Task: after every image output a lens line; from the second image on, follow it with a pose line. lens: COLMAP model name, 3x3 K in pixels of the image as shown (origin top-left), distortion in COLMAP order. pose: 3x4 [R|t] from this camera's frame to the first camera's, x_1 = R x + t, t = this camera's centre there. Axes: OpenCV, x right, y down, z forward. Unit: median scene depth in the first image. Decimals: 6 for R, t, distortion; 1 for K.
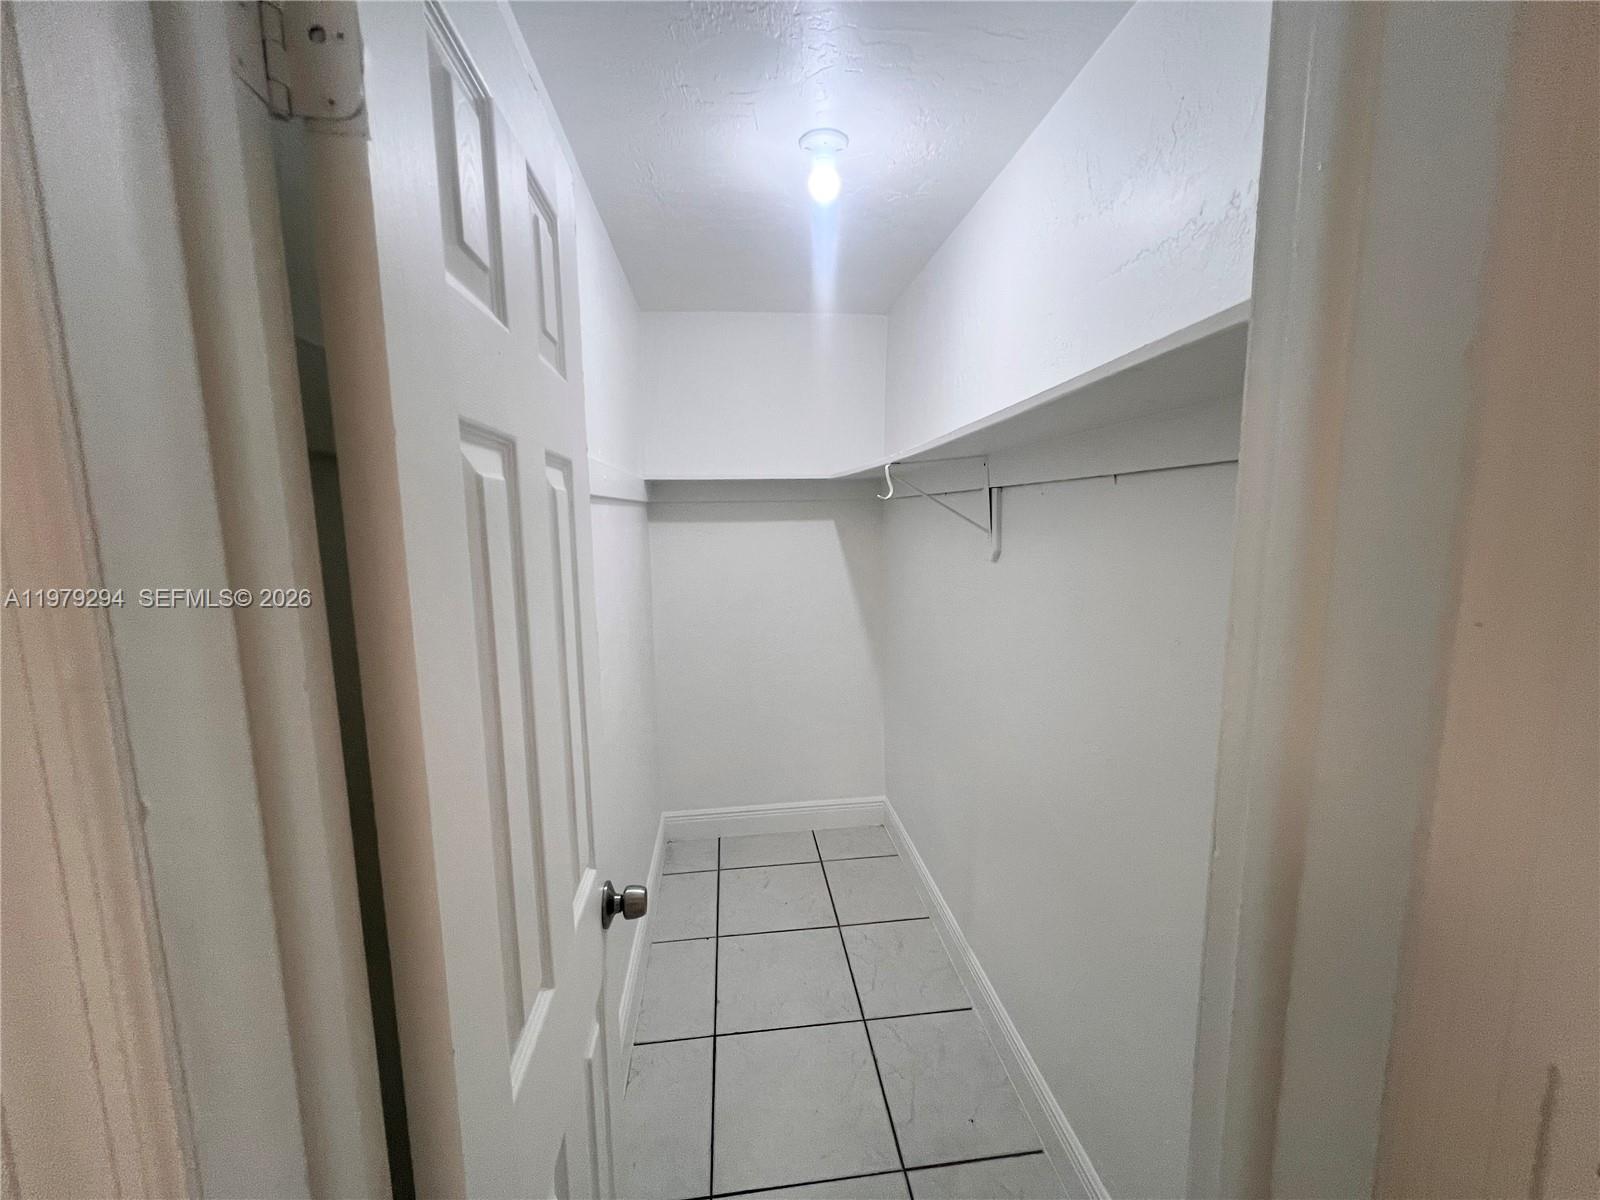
lens RADIAL K [[641.2, 0, 799.3], [0, 641.2, 597.8], [0, 0, 1]] dist [0.002871, 0.000133]
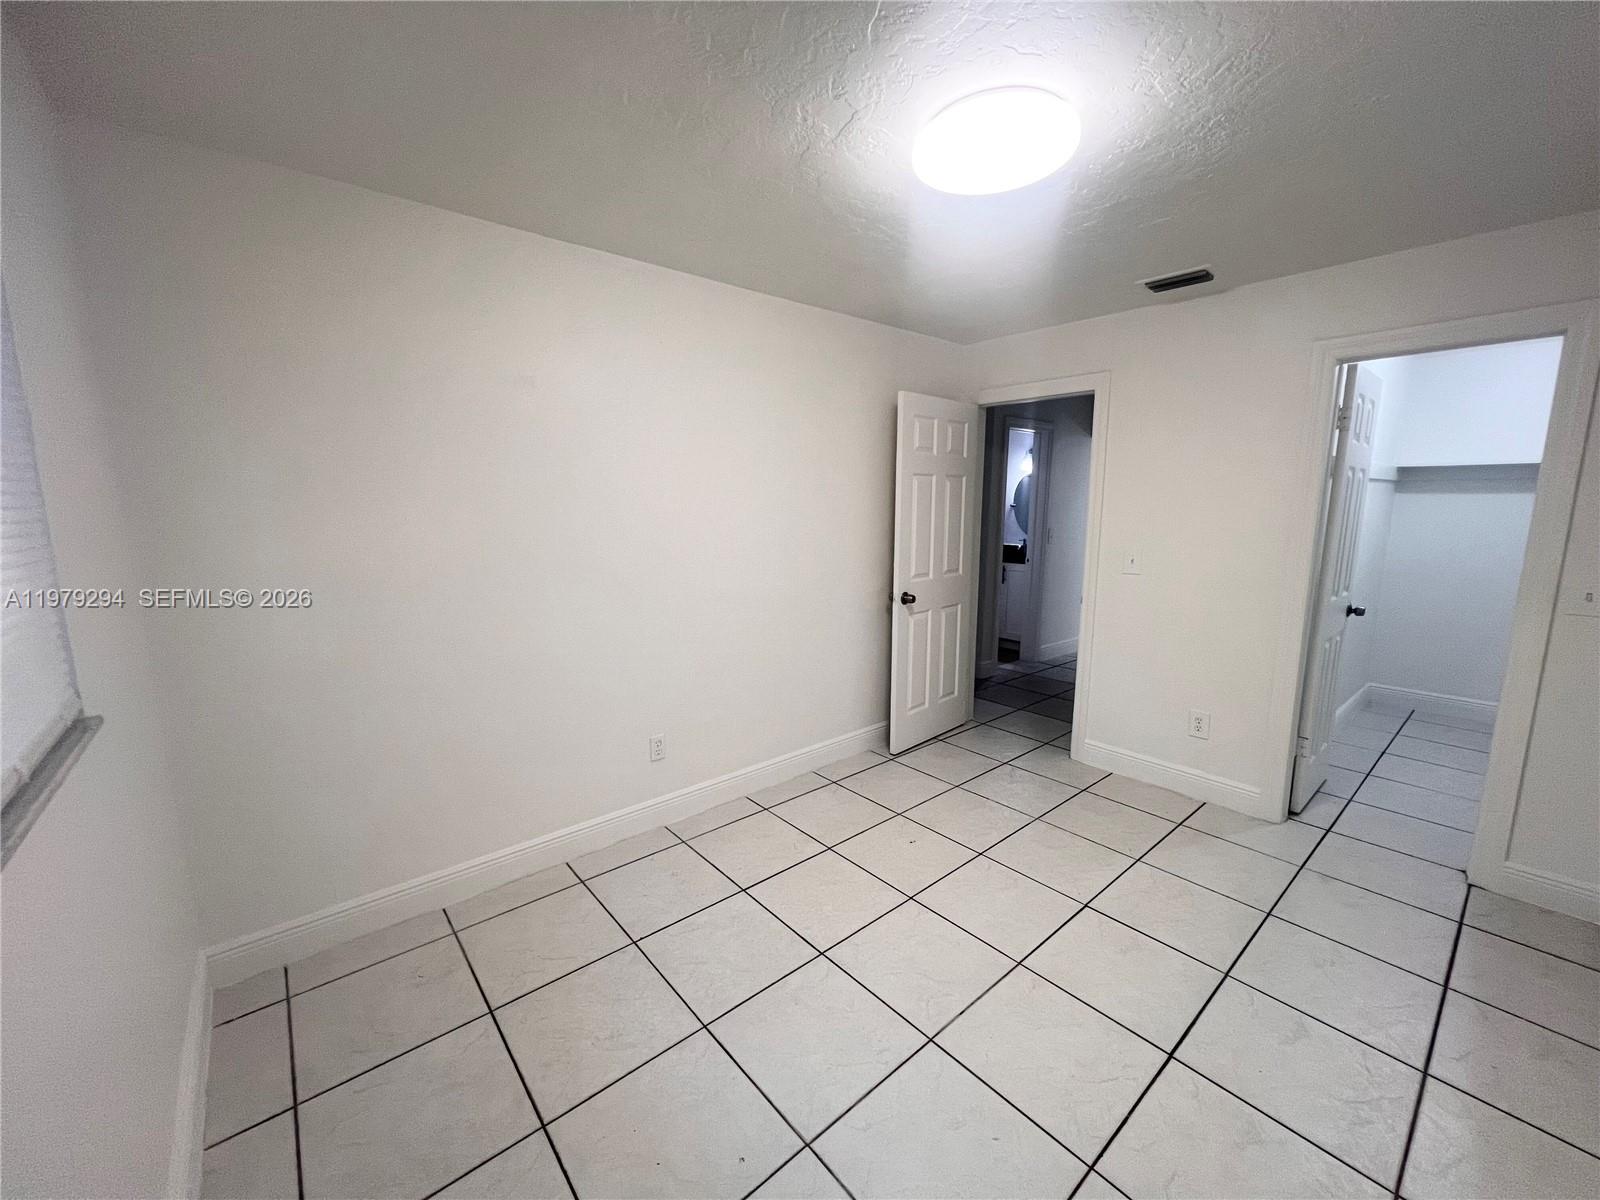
lens RADIAL K [[641.2, 0, 801.5], [0, 641.2, 593.3], [0, 0, 1]] dist [0.002871, 0.000133]
pose [[0.561291, 0.148480, -0.814191, 0.745829], [-0.124174, 0.987748, 0.094526, 0.431178], [0.818250, 0.048045, 0.572851, -3.002167]]
